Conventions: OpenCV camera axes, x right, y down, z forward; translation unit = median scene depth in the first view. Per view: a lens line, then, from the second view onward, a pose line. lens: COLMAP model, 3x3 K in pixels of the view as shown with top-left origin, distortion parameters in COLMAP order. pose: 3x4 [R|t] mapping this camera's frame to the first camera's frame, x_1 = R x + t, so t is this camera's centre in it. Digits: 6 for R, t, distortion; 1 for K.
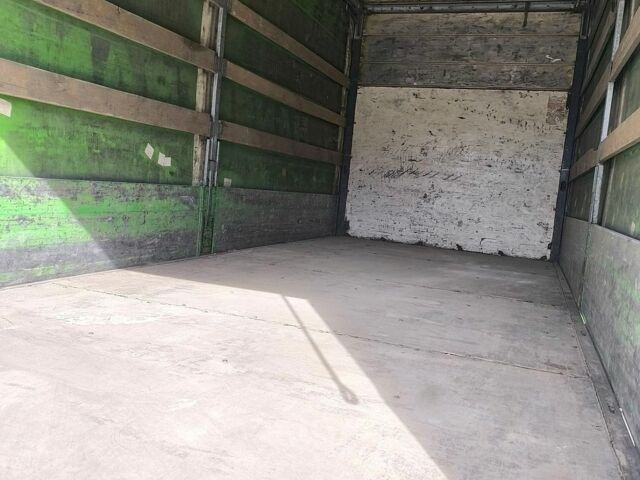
lens RADIAL K [[589.6, 0, 318.5], [0, 589.6, 241.2], [0, 0, 1]] dist [0.060249, 0.000000]
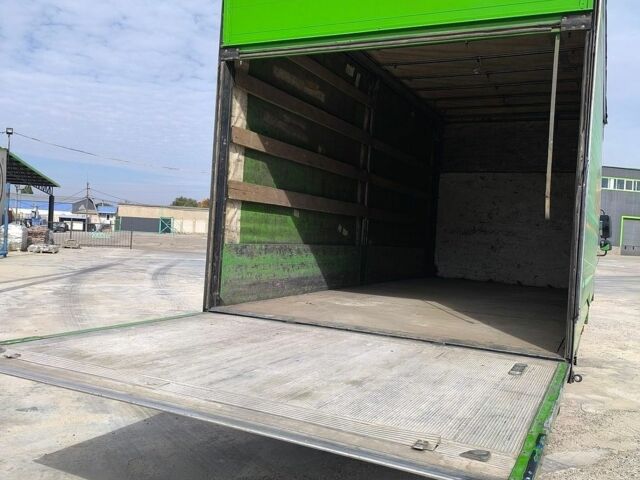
lens RADIAL K [[589.6, 0, 320.5], [0, 589.6, 237.3], [0, 0, 1]] dist [0.060249, 0.000000]
pose [[0.994337, -0.031282, -0.101568, -0.085710], [0.021082, 0.994765, -0.099993, 0.034030], [0.104165, 0.097286, 0.989791, -0.460808]]
